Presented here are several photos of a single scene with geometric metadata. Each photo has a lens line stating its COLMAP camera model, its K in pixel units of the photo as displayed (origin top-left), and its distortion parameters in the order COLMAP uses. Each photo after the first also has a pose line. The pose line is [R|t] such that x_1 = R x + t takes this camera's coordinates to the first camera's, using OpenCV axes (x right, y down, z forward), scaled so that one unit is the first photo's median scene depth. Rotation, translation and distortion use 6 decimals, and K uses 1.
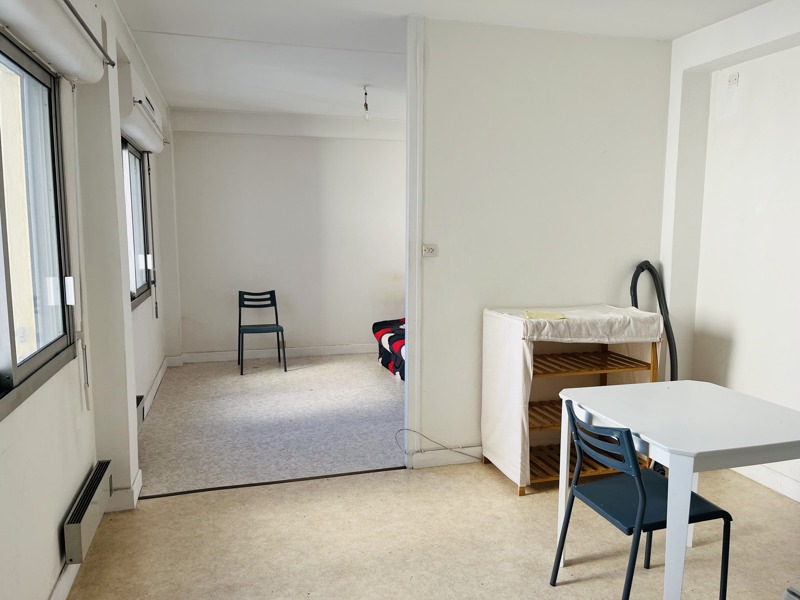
lens RADIAL K [[613.0, 0, 401.6], [0, 613.0, 298.8], [0, 0, 1]] dist [0.068941, 0.004832]
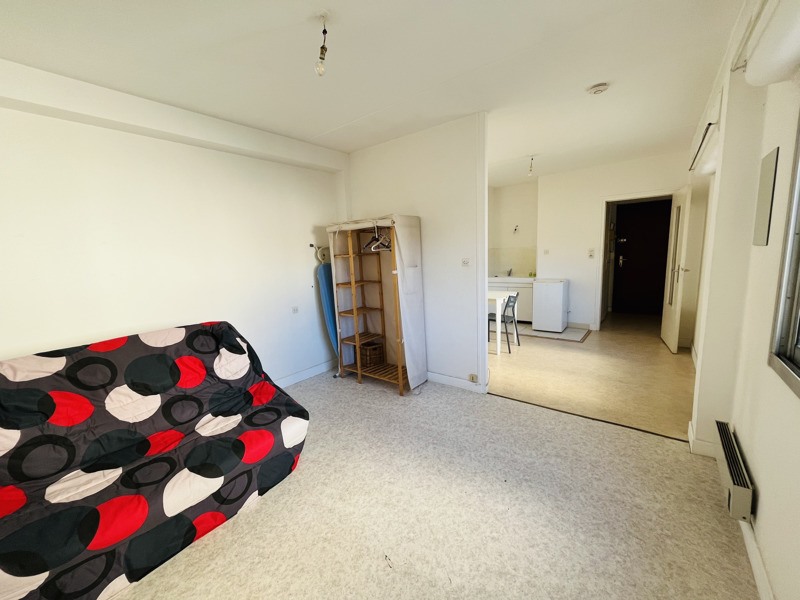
lens RADIAL K [[327.0, 0, 403.4], [0, 327.0, 307.8], [0, 0, 1]] dist [0.010604, -0.000230]
pose [[-0.601738, -0.115694, 0.790270, -0.367658], [0.133098, 0.961092, 0.242047, -0.128096], [-0.787526, 0.250832, -0.562927, 1.145265]]
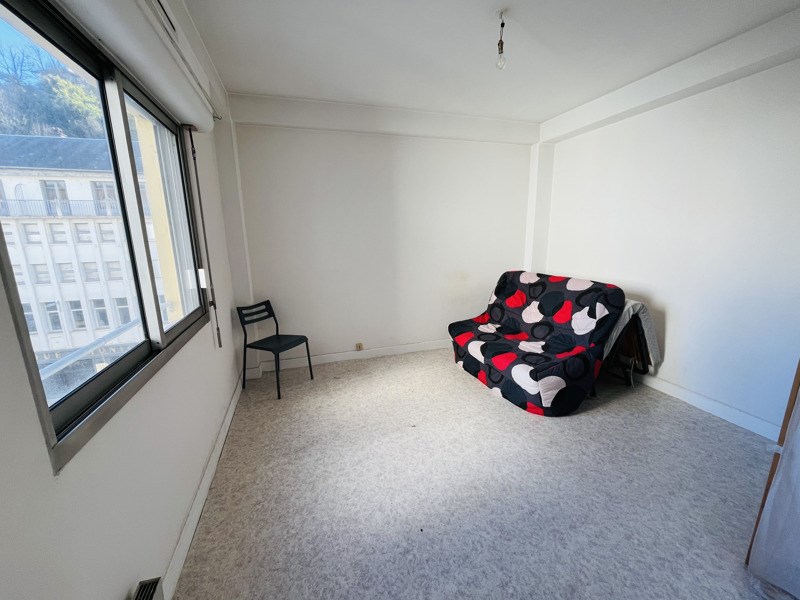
lens RADIAL K [[327.0, 0, 401.0], [0, 327.0, 297.2], [0, 0, 1]] dist [0.010604, -0.000230]
pose [[0.999019, -0.027712, 0.034543, -0.182890], [0.025083, 0.996918, 0.074333, -0.061404], [-0.036497, -0.073393, 0.996635, 0.599653]]
